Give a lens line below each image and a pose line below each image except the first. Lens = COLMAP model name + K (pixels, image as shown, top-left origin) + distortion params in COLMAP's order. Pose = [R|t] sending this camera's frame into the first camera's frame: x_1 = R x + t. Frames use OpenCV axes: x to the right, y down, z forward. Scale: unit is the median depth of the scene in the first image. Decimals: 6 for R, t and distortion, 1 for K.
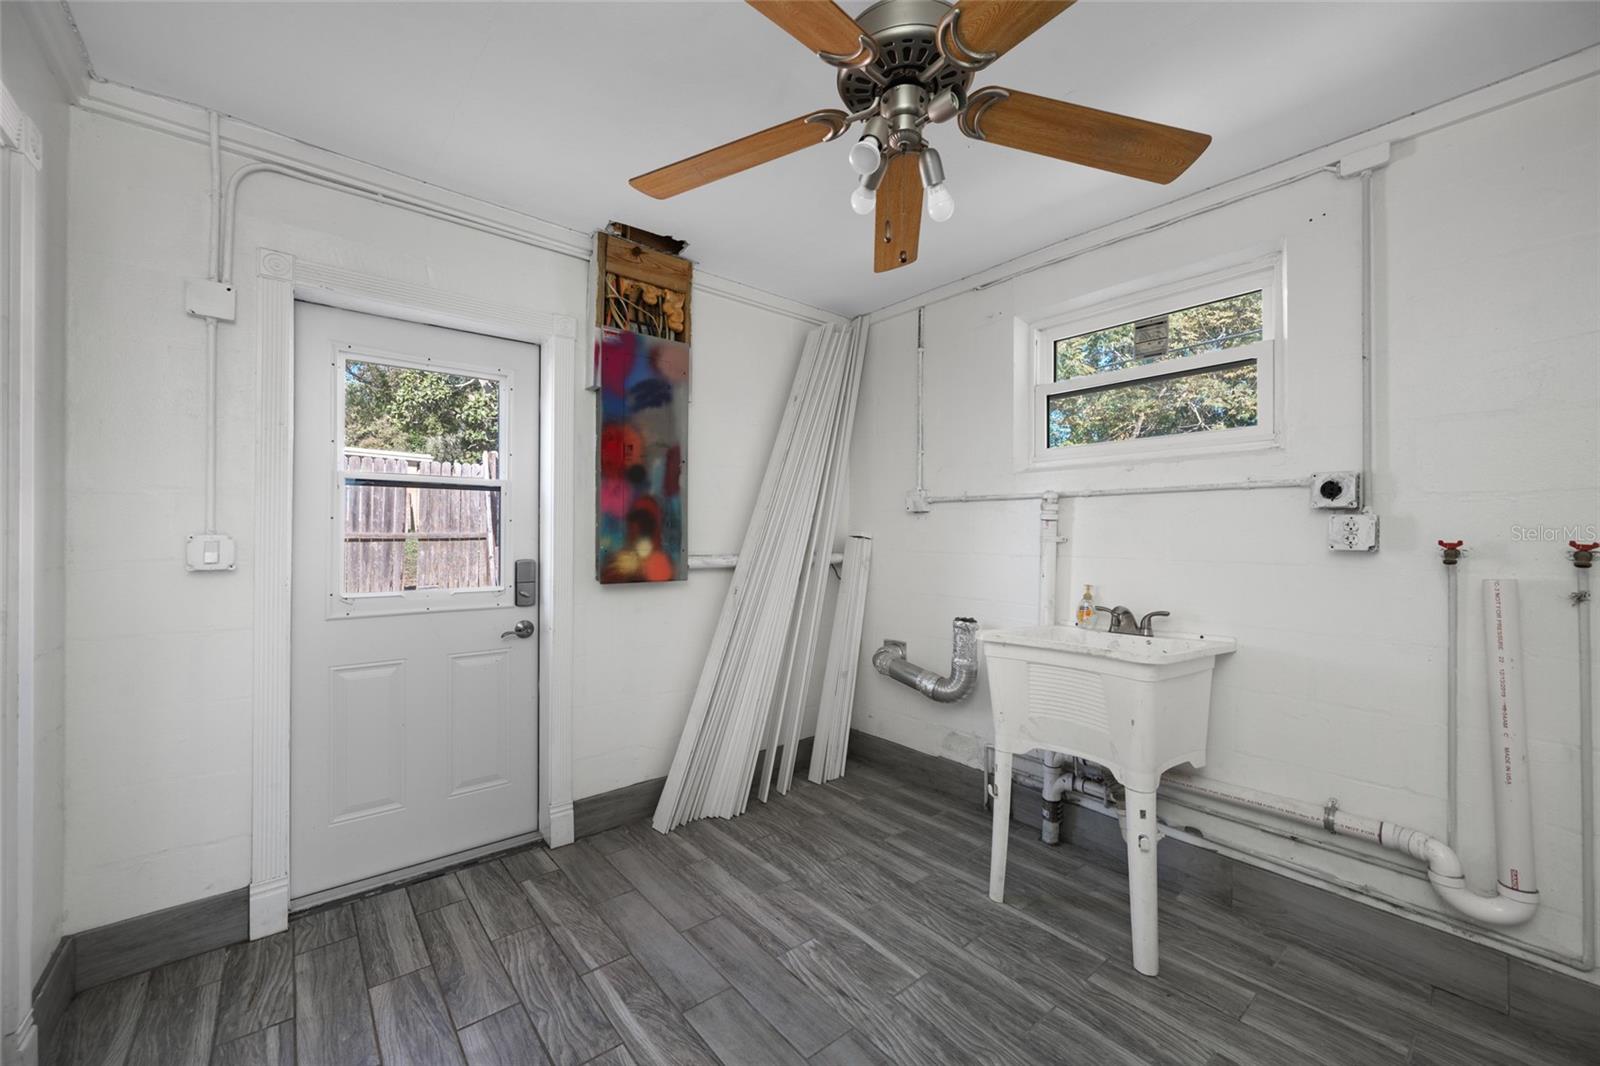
lens RADIAL K [[631.8, 0, 802.5], [0, 631.8, 532.1], [0, 0, 1]] dist [-0.000090, 0.000624]
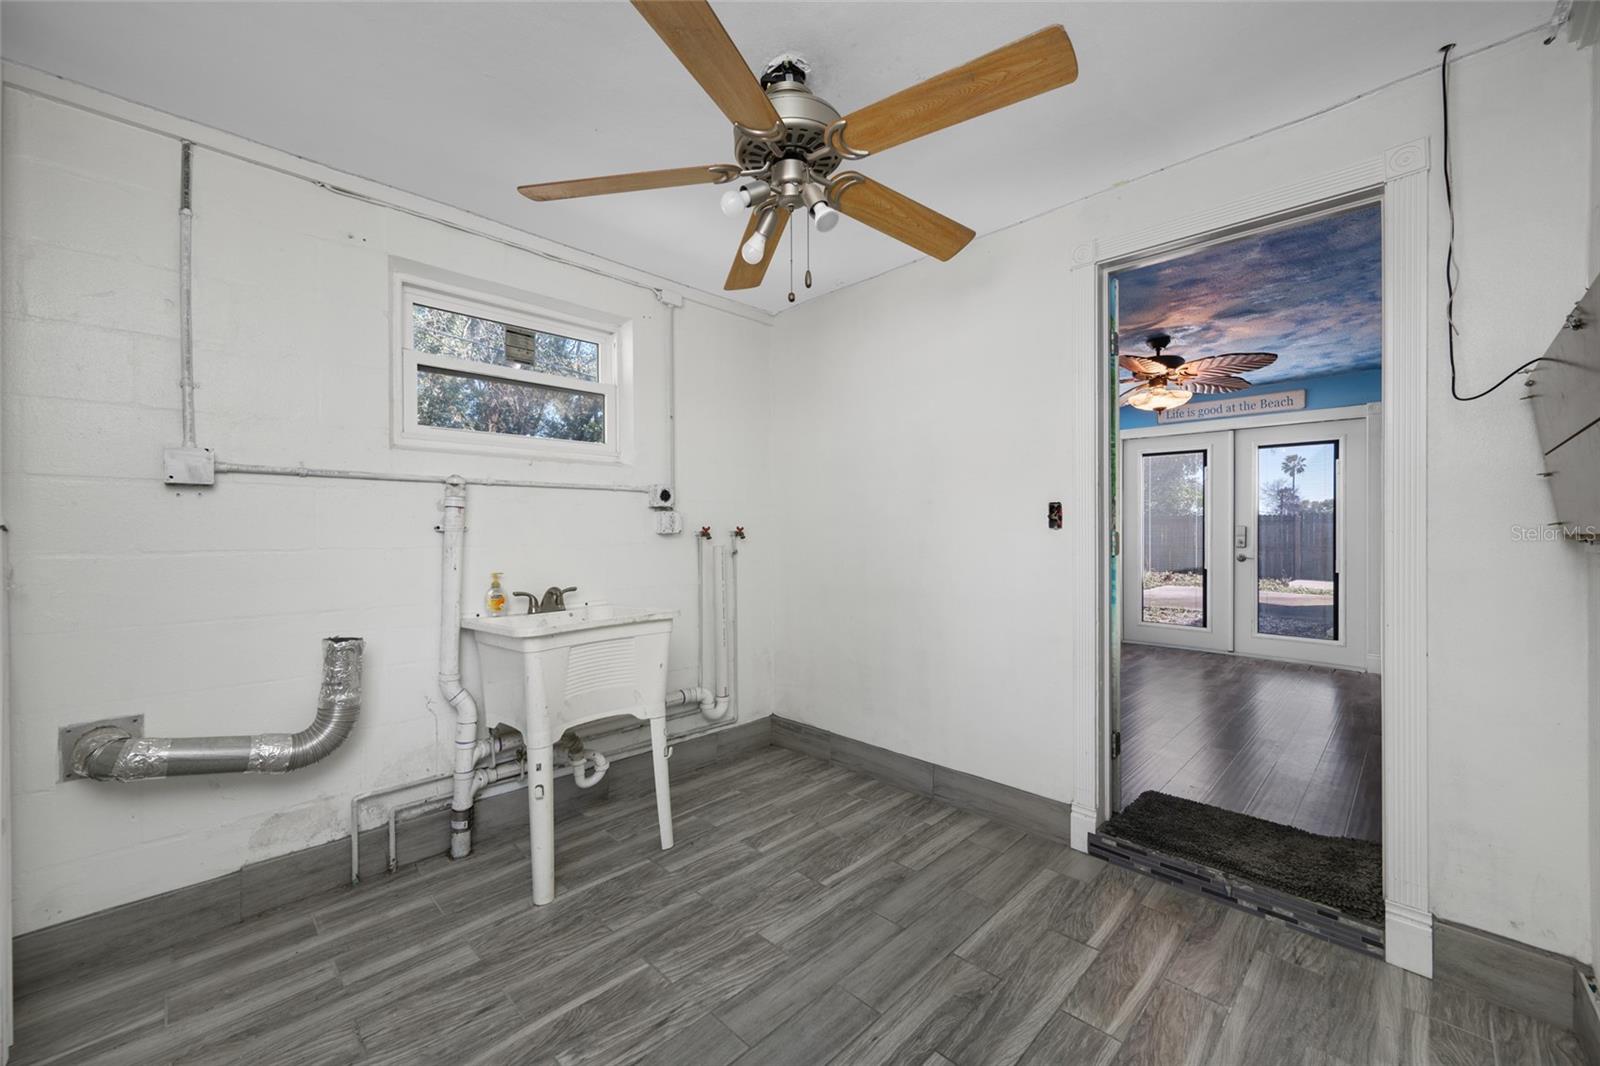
lens RADIAL K [[631.8, 0, 802.6], [0, 631.8, 530.2], [0, 0, 1]] dist [-0.000090, 0.000624]
pose [[-0.105249, -0.007071, 0.994421, -0.704813], [-0.003708, 0.999971, 0.006718, 0.007089], [-0.994439, -0.002980, -0.105272, 0.731058]]
